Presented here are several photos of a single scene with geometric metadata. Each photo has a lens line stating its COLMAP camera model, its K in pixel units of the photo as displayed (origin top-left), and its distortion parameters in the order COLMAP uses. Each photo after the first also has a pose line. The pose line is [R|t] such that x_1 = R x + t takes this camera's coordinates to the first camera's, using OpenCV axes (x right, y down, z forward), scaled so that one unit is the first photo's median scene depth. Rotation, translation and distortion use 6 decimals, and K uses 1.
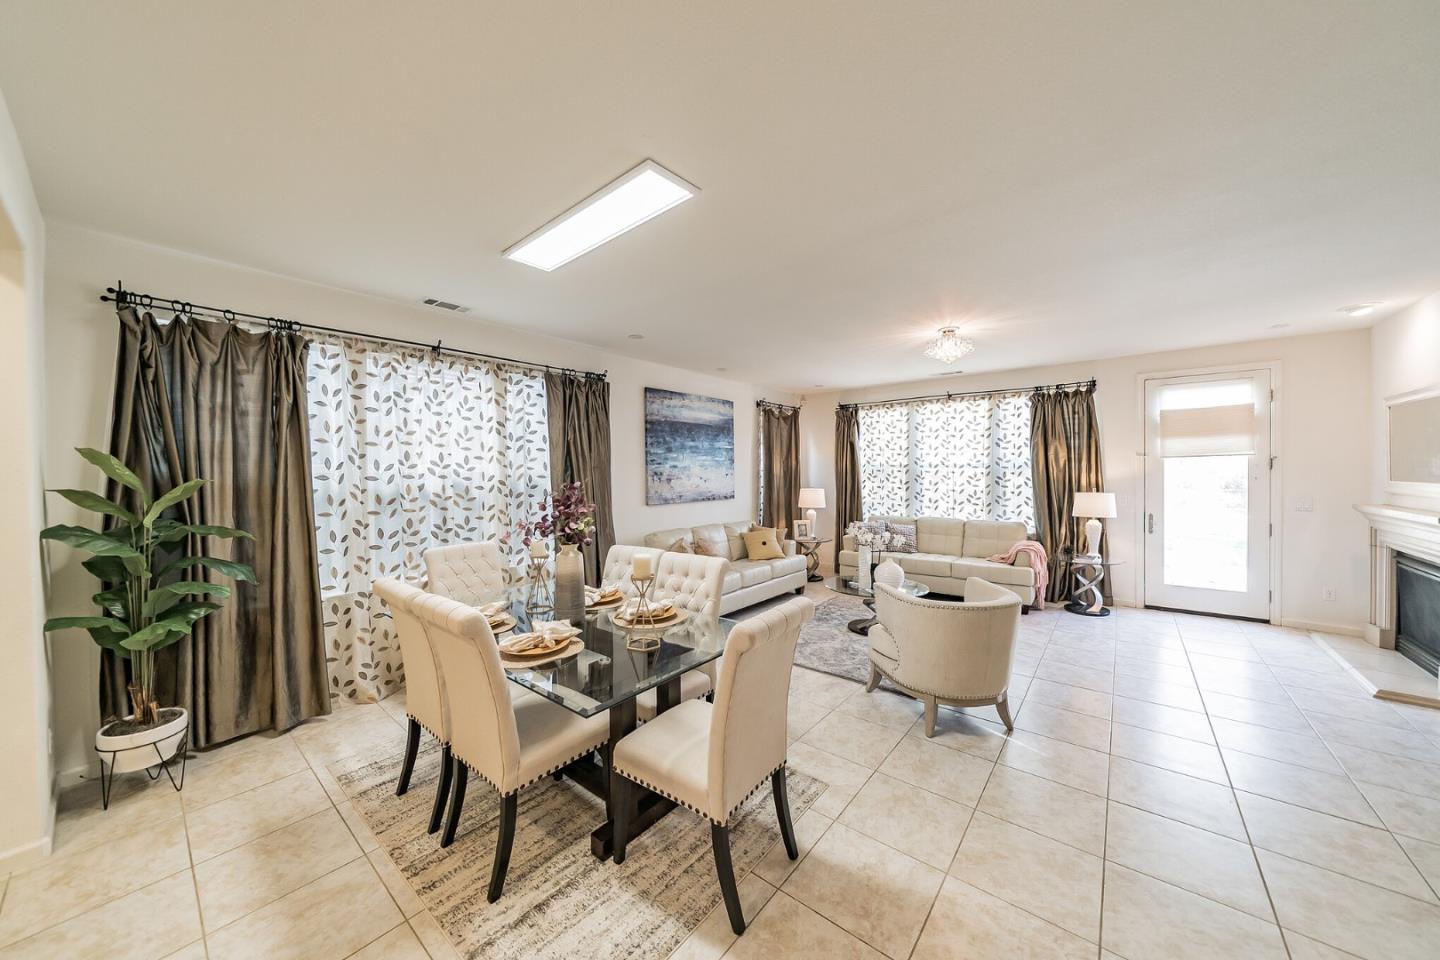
lens RADIAL K [[500.4, 0, 708.9], [0, 500.4, 476.5], [0, 0, 1]] dist [-0.003302, -0.000930]
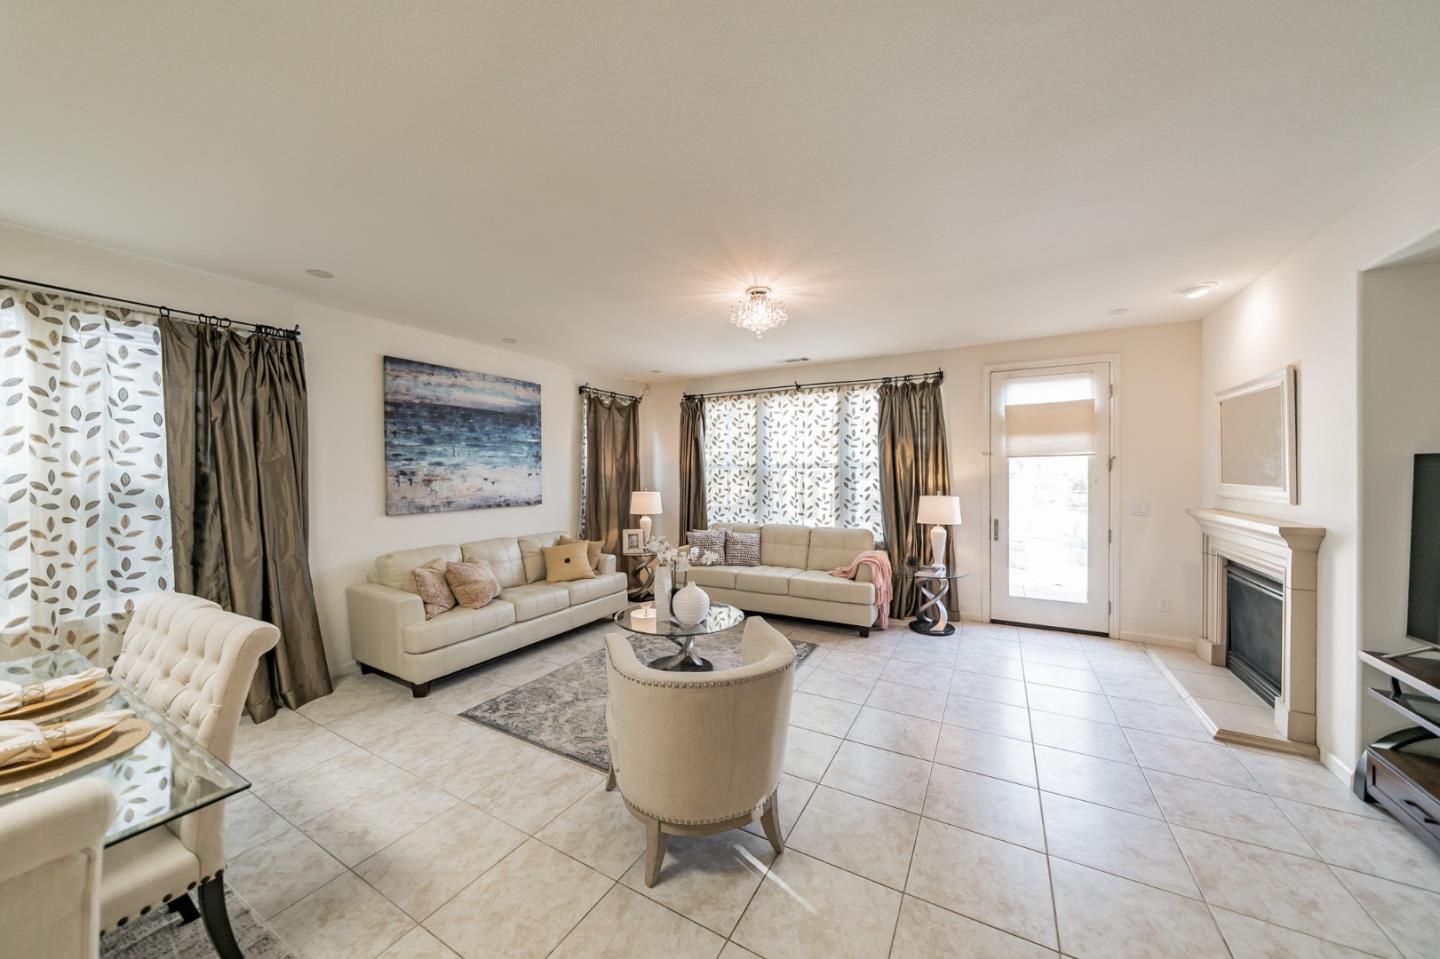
lens RADIAL K [[500.4, 0, 707.7], [0, 500.4, 477.3], [0, 0, 1]] dist [-0.003302, -0.000930]
pose [[0.985843, 0.002231, 0.167655, 0.209057], [-0.001896, 0.999996, -0.002157, 0.001394], [-0.167659, 0.001809, 0.985843, 0.185413]]
